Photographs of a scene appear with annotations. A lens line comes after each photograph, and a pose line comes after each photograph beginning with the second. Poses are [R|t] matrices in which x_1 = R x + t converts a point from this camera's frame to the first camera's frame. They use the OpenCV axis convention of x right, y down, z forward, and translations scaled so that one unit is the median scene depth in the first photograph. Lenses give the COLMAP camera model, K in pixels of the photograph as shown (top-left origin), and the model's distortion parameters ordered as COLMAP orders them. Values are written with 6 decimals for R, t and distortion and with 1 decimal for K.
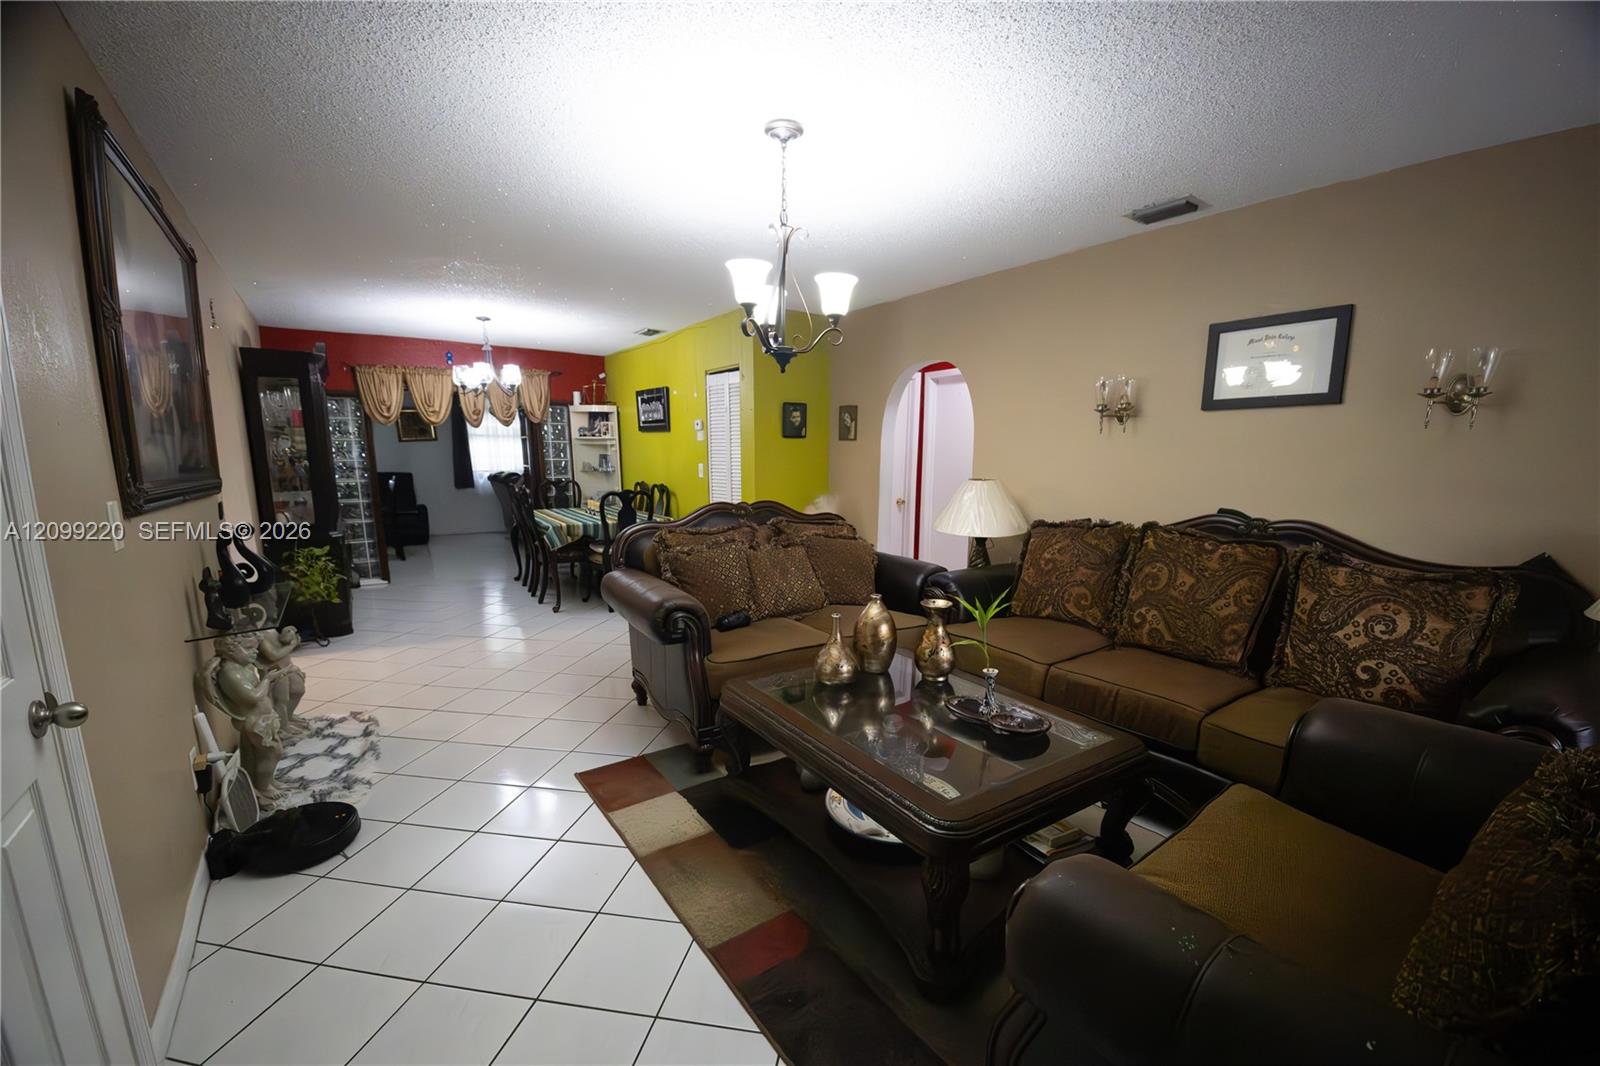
lens RADIAL K [[653.1, 0, 790.5], [0, 653.1, 572.2], [0, 0, 1]] dist [0.017367, -0.017679]
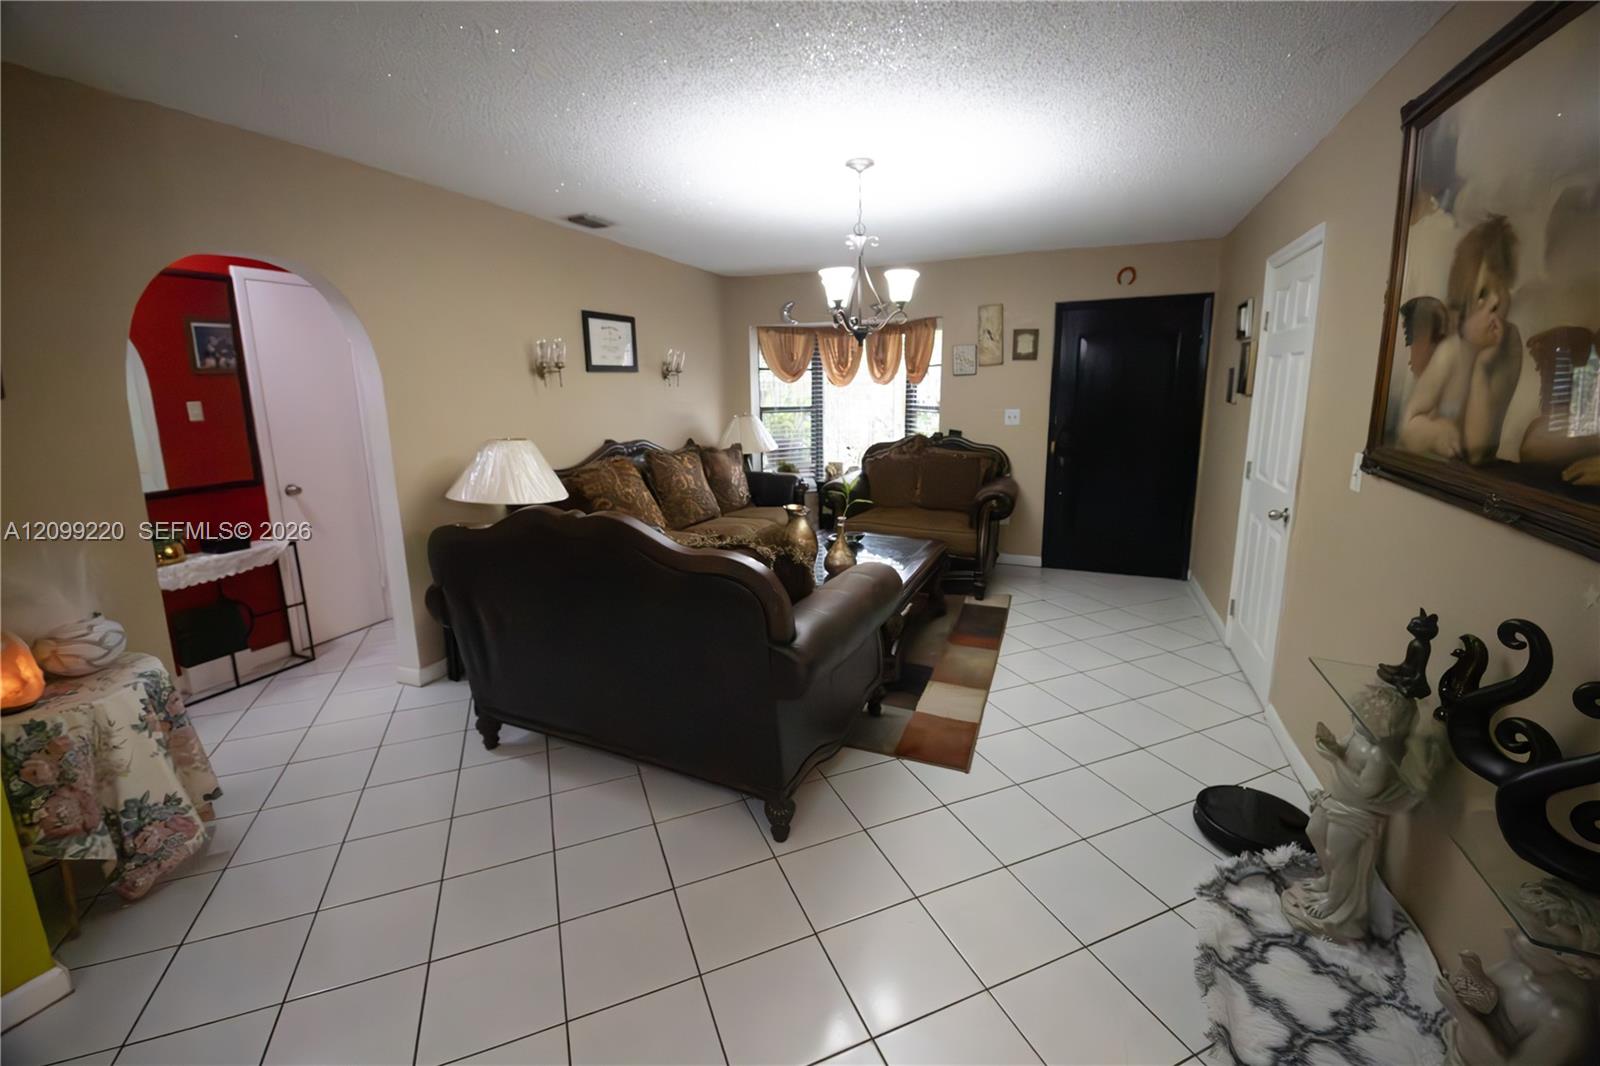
lens RADIAL K [[653.3, 0, 810.6], [0, 653.3, 503.3], [0, 0, 1]] dist [0.016111, -0.016568]
pose [[-0.556391, -0.152928, 0.816726, -0.737033], [0.154307, 0.946803, 0.282405, -0.272723], [-0.816467, 0.283154, -0.503195, 1.260307]]
